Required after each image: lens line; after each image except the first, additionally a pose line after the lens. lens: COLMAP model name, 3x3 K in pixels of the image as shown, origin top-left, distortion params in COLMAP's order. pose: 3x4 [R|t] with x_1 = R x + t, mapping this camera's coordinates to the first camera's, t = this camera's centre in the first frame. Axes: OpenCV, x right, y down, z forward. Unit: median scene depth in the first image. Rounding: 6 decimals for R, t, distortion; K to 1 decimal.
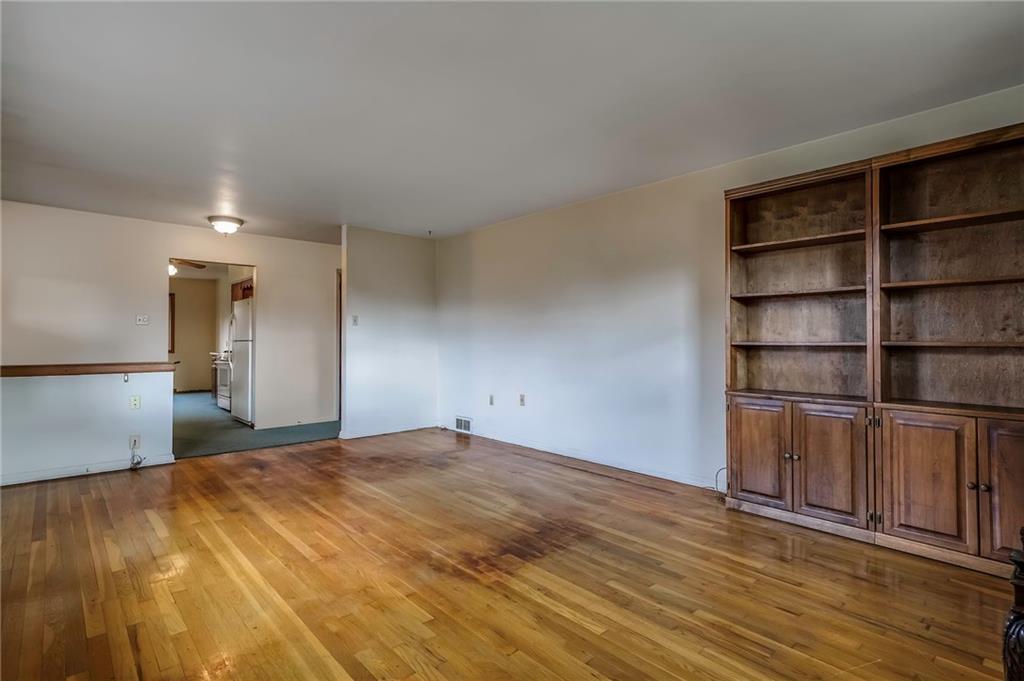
lens RADIAL K [[509.6, 0, 512.0], [0, 509.6, 340.5], [0, 0, 1]] dist [-0.003675, -0.000440]
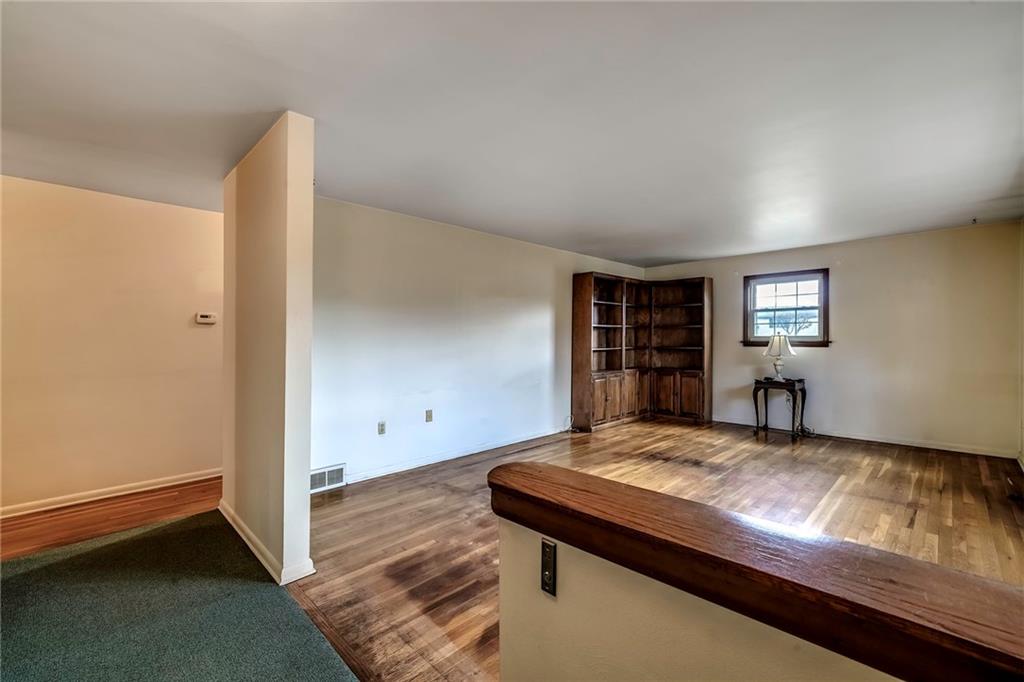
lens RADIAL K [[426.5, 0, 515.0], [0, 426.5, 329.3], [0, 0, 1]] dist [-0.009911, 0.000078]
pose [[-0.035060, 0.019677, 0.999191, -1.321101], [0.009215, 0.999770, -0.019365, -0.044564], [-0.999343, 0.008529, -0.035233, 1.472489]]
